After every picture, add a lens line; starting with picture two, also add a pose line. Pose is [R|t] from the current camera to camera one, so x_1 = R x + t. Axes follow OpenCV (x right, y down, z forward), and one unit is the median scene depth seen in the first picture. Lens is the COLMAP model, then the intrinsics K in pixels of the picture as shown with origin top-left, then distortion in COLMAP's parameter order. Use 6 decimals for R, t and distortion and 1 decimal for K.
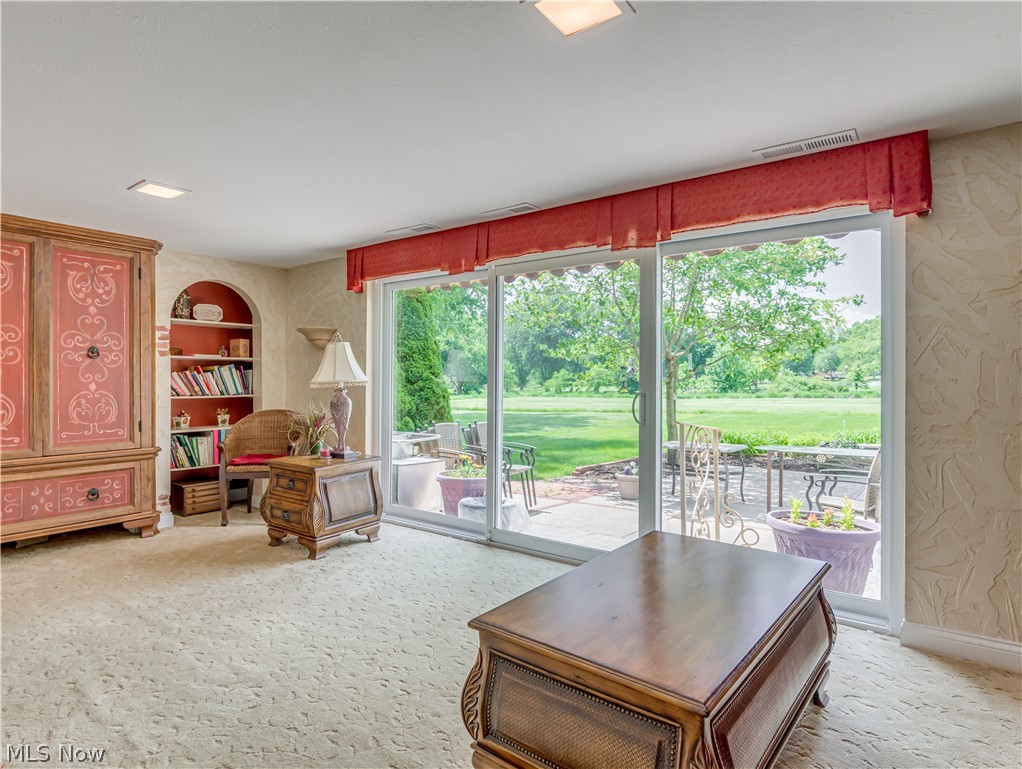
lens RADIAL K [[577.0, 0, 511.0], [0, 577.0, 384.5], [0, 0, 1]] dist [0.000339, 0.000141]
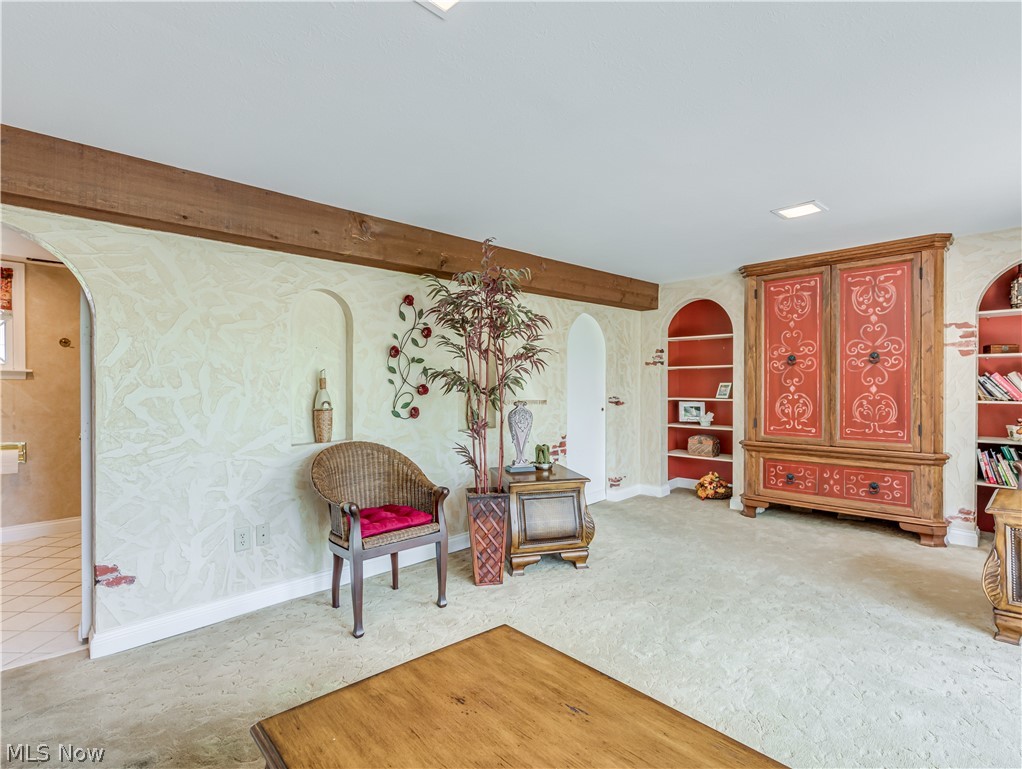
lens RADIAL K [[510.9, 0, 508.1], [0, 510.9, 393.0], [0, 0, 1]] dist [0.005281, 0.000737]
pose [[-0.145822, 0.019838, -0.989112, 0.336764], [0.002304, 0.999803, 0.019712, -0.009811], [0.989308, 0.000595, -0.145839, 0.465885]]
